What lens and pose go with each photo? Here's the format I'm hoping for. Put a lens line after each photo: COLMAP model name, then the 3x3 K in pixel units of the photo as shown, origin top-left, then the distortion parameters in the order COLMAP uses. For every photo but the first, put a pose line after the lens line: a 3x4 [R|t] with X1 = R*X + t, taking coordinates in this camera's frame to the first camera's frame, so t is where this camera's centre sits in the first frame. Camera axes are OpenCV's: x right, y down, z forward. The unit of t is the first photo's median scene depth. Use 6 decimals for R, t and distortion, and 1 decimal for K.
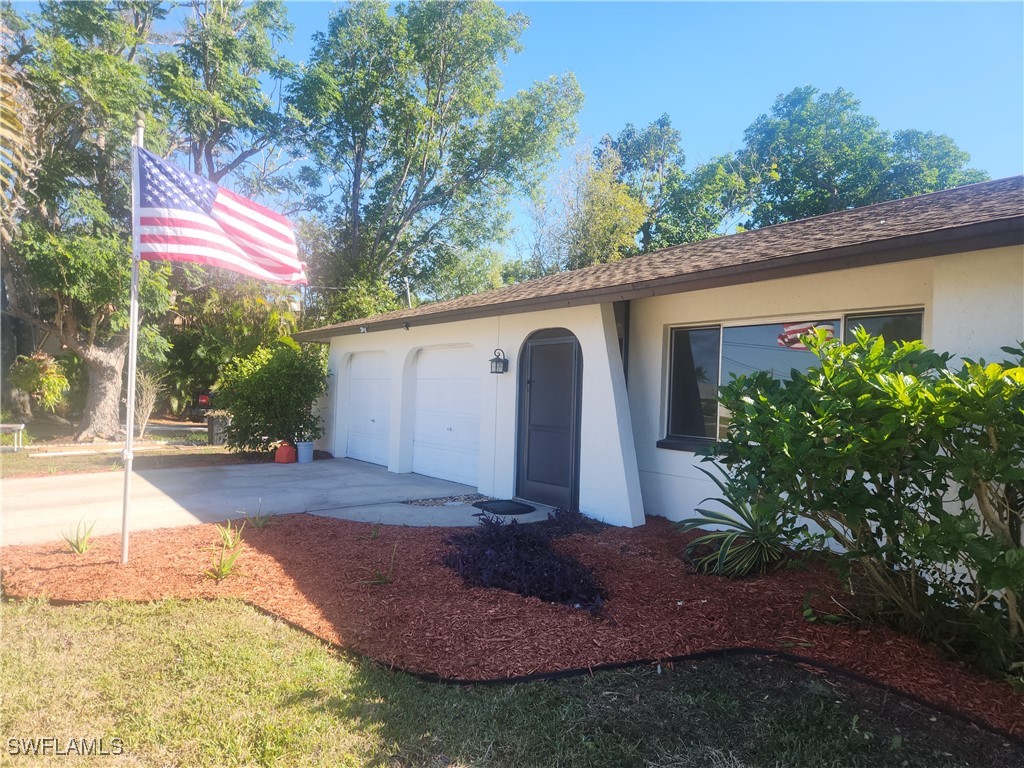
lens RADIAL K [[679.3, 0, 509.5], [0, 679.3, 388.8], [0, 0, 1]] dist [0.085919, -0.076908]
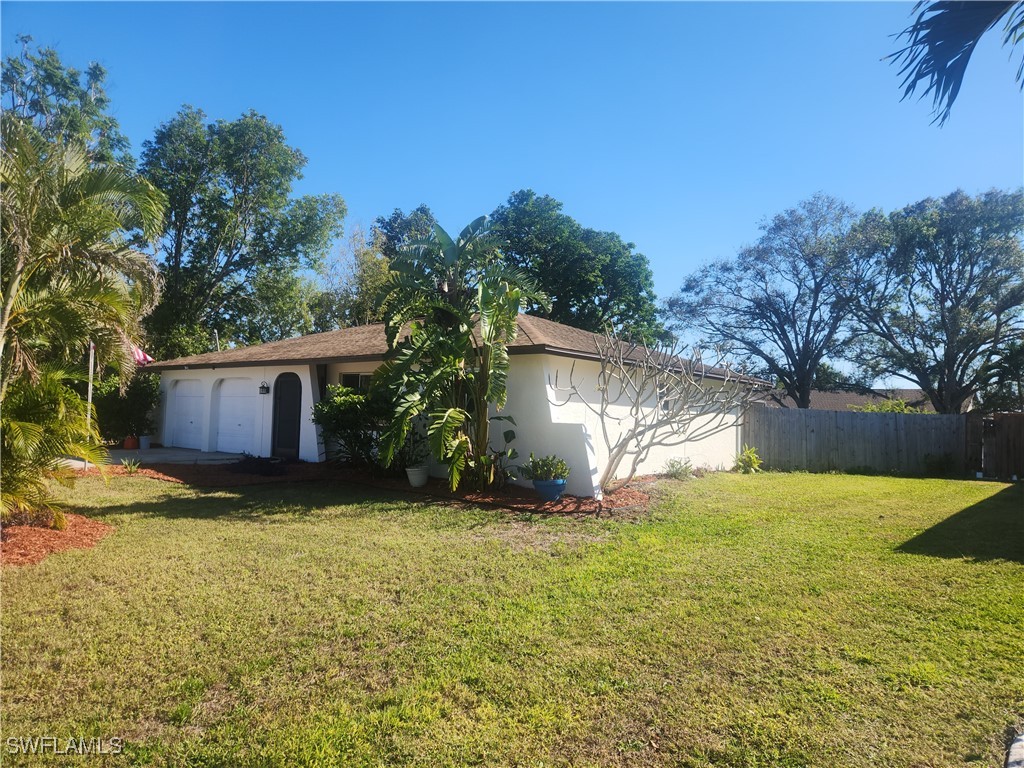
lens RADIAL K [[679.3, 0, 509.5], [0, 679.3, 388.8], [0, 0, 1]] dist [0.085919, -0.076908]
pose [[0.970662, 0.005663, 0.240383, 0.090650], [0.000244, 0.999699, -0.024536, 0.004977], [-0.240450, 0.023875, 0.970368, -0.505494]]
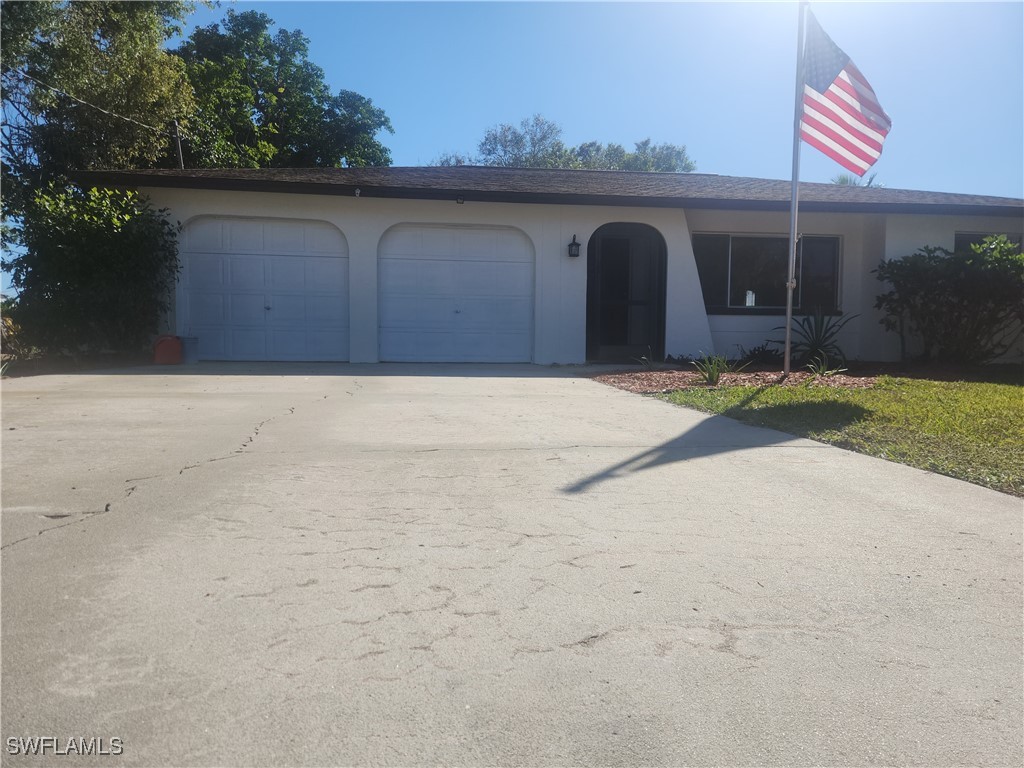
lens RADIAL K [[679.5, 0, 512.7], [0, 679.5, 394.9], [0, 0, 1]] dist [0.081004, -0.081342]
pose [[0.490823, -0.076415, 0.867902, -0.499425], [-0.003235, 0.995980, 0.089521, 0.049026], [-0.871253, -0.046747, 0.488603, 0.237018]]
